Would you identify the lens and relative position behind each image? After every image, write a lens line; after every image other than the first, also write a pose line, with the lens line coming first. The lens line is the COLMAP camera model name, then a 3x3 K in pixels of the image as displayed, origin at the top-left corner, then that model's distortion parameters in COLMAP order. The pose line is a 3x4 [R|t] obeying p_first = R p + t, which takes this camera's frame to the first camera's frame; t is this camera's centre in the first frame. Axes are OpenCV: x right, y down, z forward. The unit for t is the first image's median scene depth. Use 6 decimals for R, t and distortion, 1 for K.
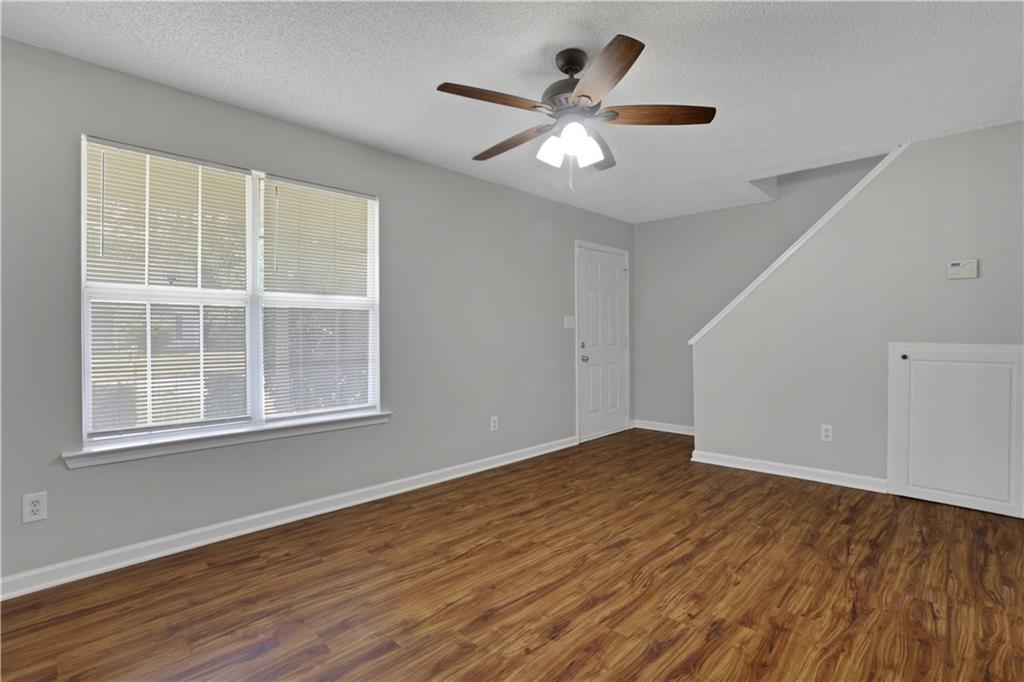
lens RADIAL K [[481.7, 0, 501.0], [0, 481.7, 339.6], [0, 0, 1]] dist [-0.071815, 0.030412]
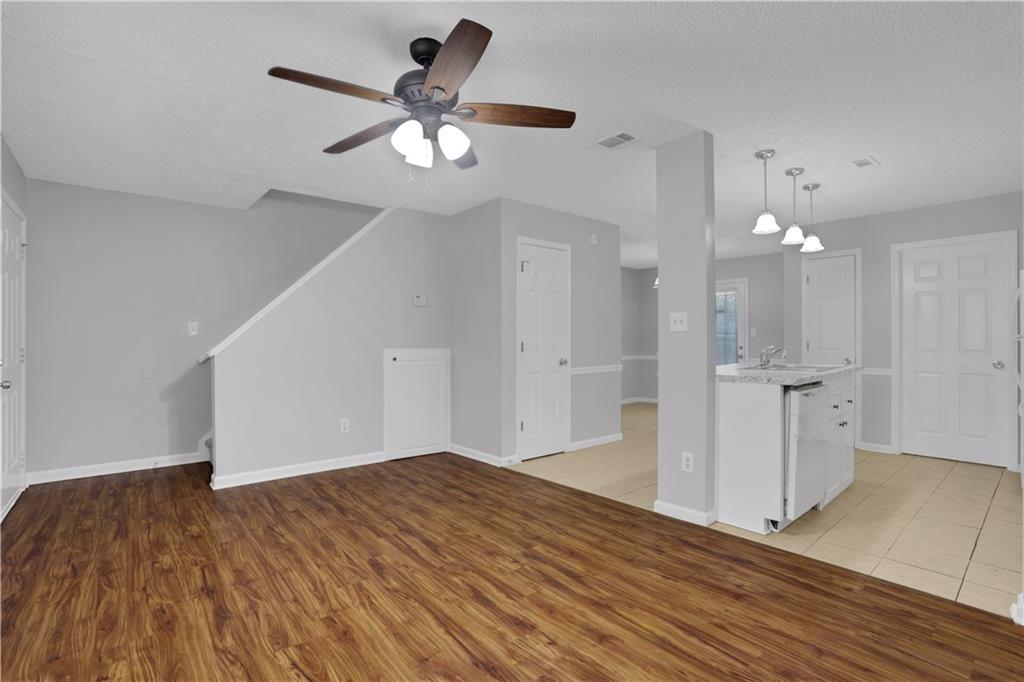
lens RADIAL K [[481.7, 0, 501.0], [0, 481.7, 339.6], [0, 0, 1]] dist [-0.071815, 0.030412]
pose [[0.103416, 0.006759, 0.994615, -0.626579], [0.008164, 0.999937, -0.007644, -0.012694], [-0.994605, 0.008911, 0.103354, 0.610666]]
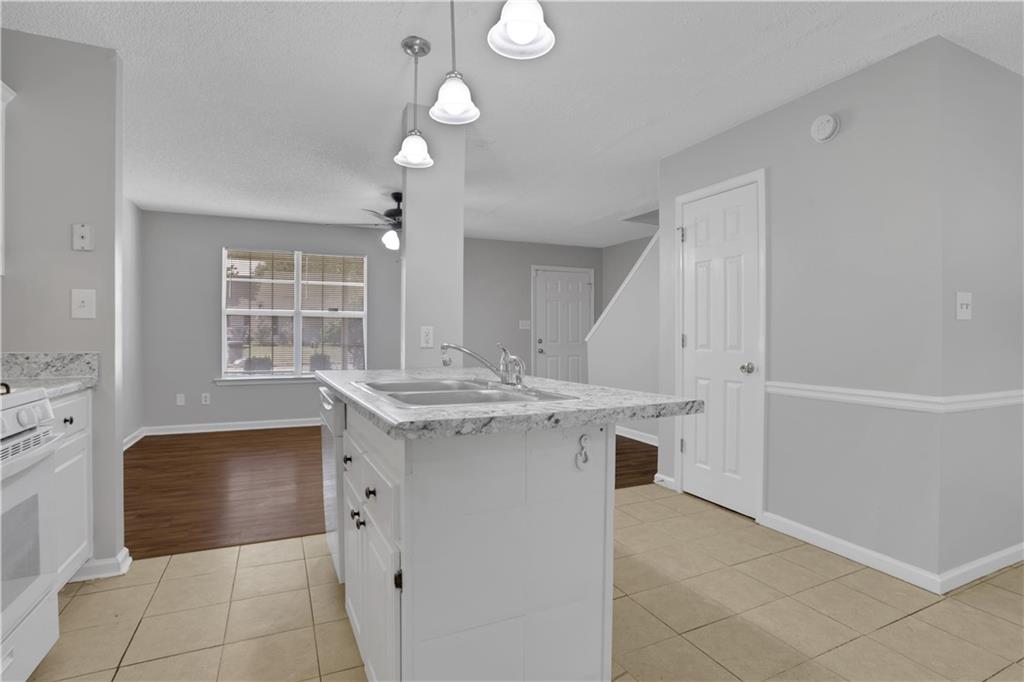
lens RADIAL K [[487.7, 0, 515.7], [0, 487.7, 333.0], [0, 0, 1]] dist [-0.077283, 0.032542]
pose [[0.941465, 0.011615, -0.336910, 1.088186], [-0.014591, 0.999874, -0.006302, -0.003029], [0.336794, 0.010849, 0.941516, -0.651620]]
